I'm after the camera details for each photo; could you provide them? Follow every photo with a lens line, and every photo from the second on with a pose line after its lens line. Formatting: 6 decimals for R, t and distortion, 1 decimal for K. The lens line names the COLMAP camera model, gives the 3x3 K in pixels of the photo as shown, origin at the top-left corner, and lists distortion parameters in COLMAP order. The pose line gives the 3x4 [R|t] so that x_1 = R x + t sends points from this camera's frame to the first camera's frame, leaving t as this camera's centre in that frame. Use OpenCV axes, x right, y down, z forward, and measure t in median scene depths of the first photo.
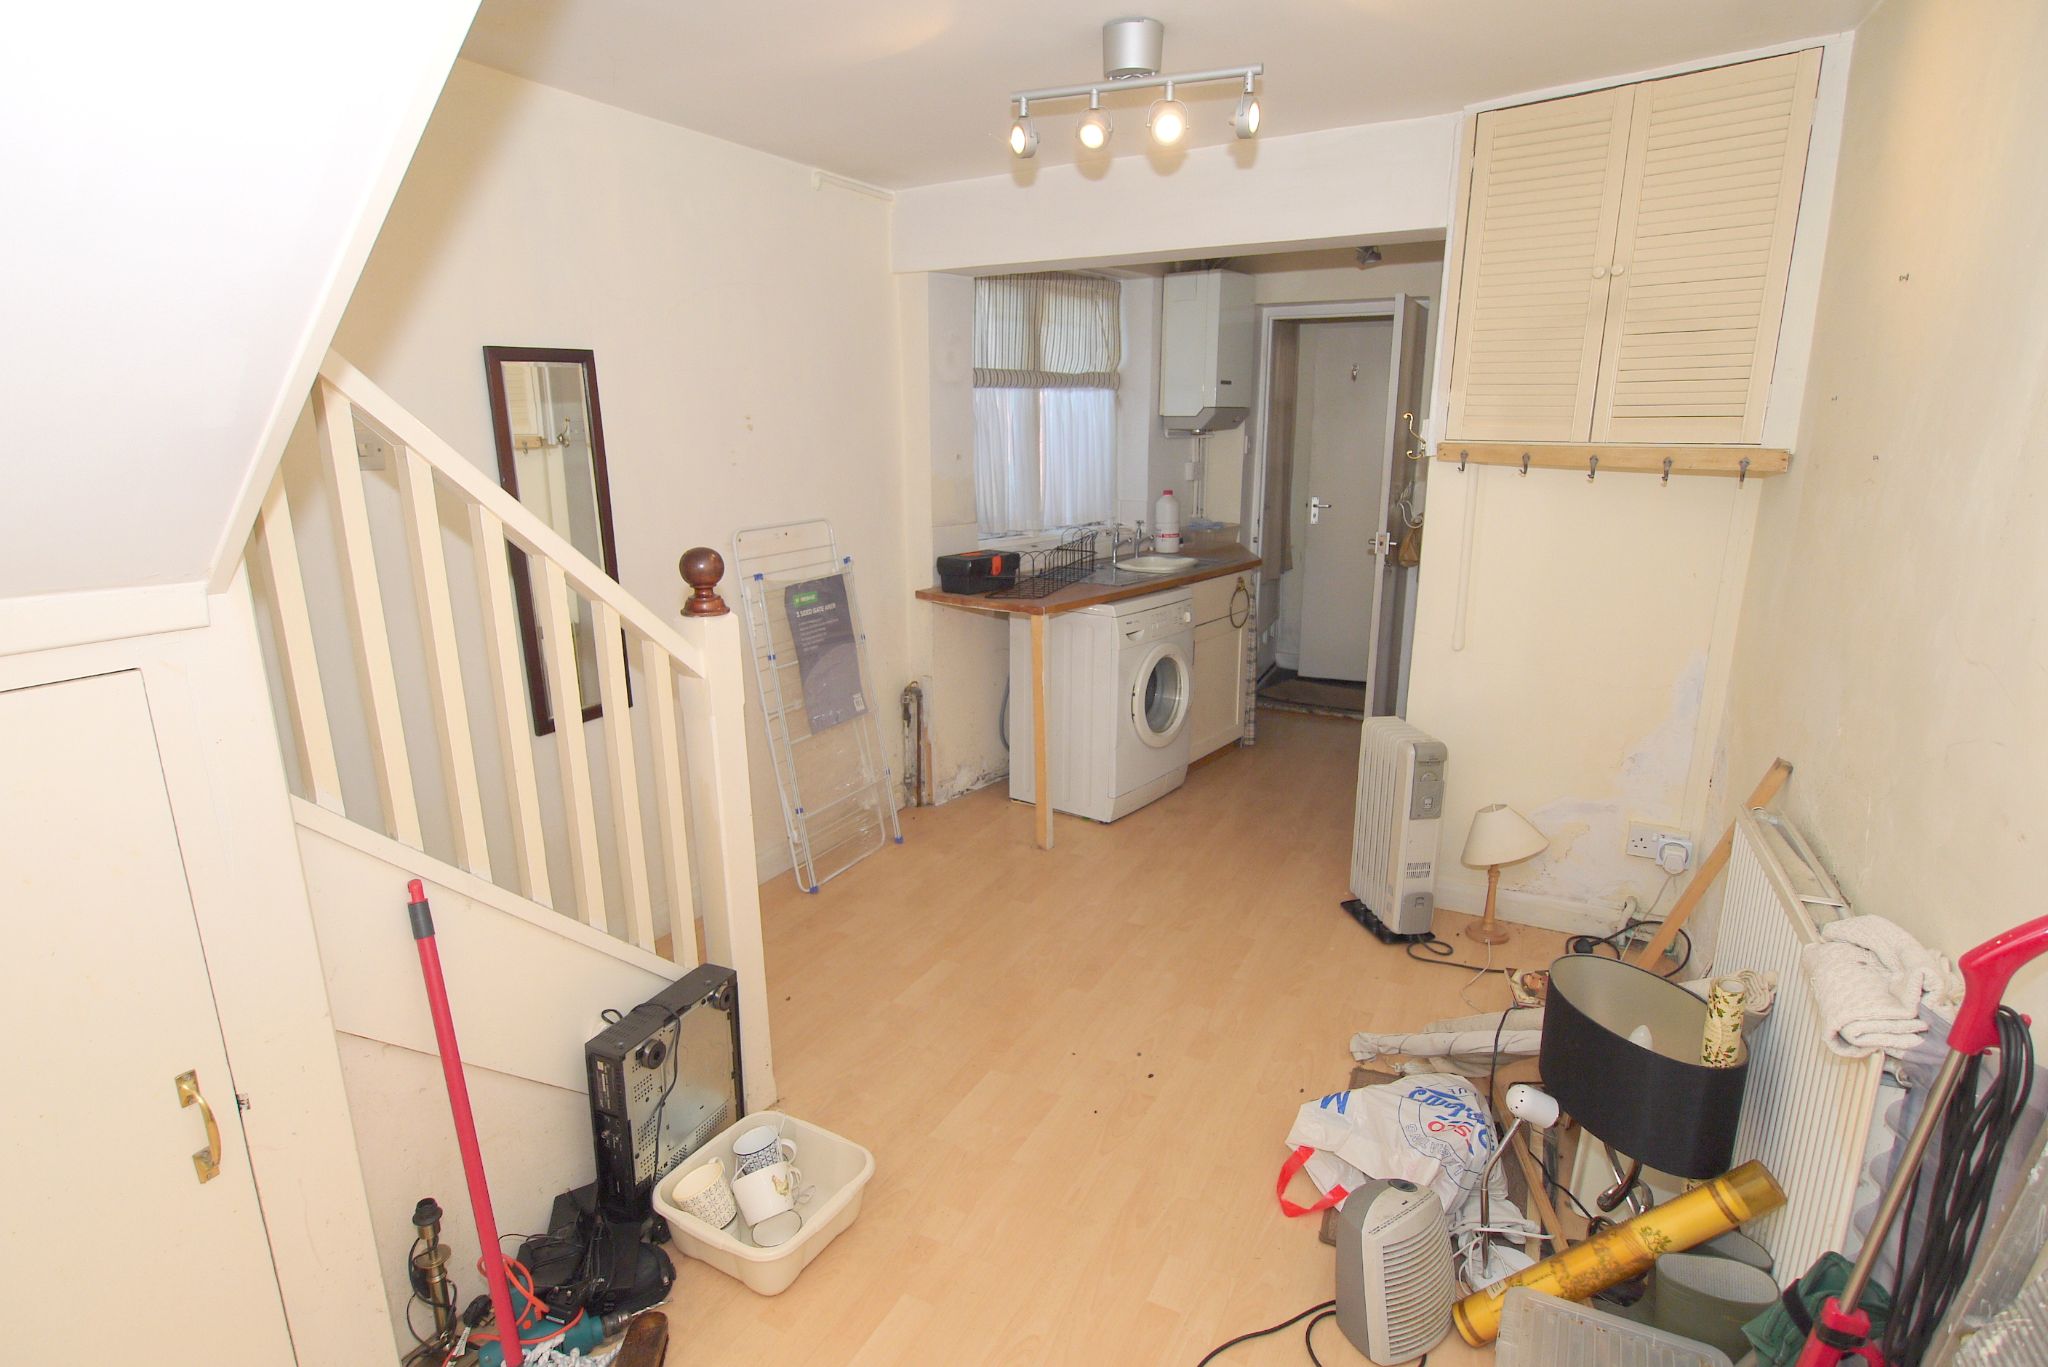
lens RADIAL K [[1088.4, 0, 1015.0], [0, 1088.4, 686.2], [0, 0, 1]] dist [-0.000366, 0.000467]
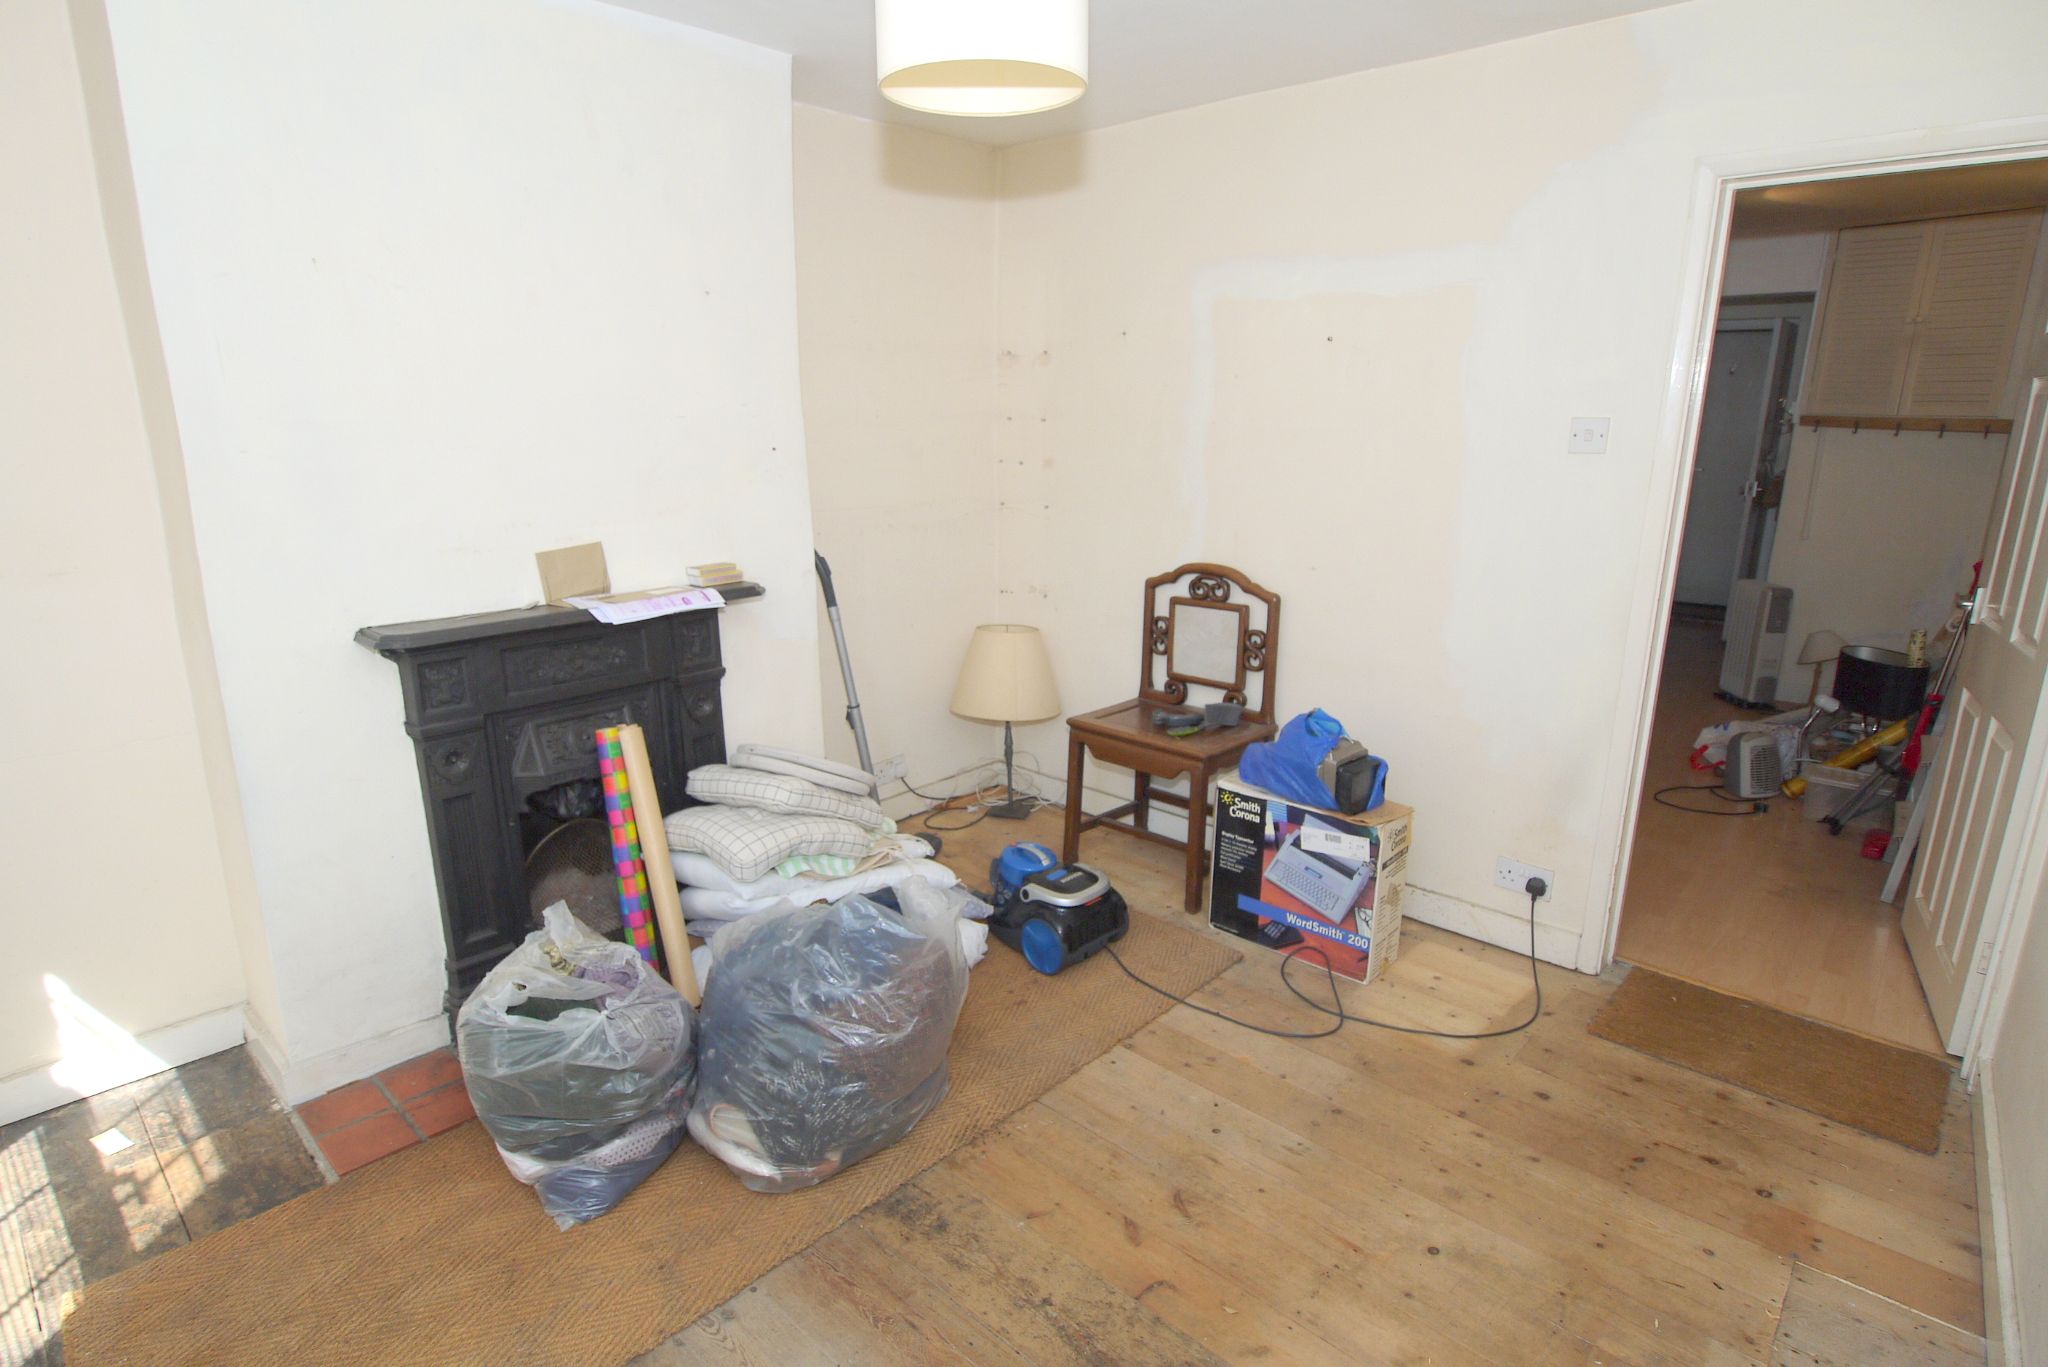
lens RADIAL K [[1088.4, 0, 1015.0], [0, 1088.4, 686.2], [0, 0, 1]] dist [-0.000366, 0.000467]
pose [[0.969337, 0.067579, -0.236260, -0.381633], [-0.066007, 0.997713, 0.014568, 0.261266], [0.236704, 0.001474, 0.971581, -0.968982]]
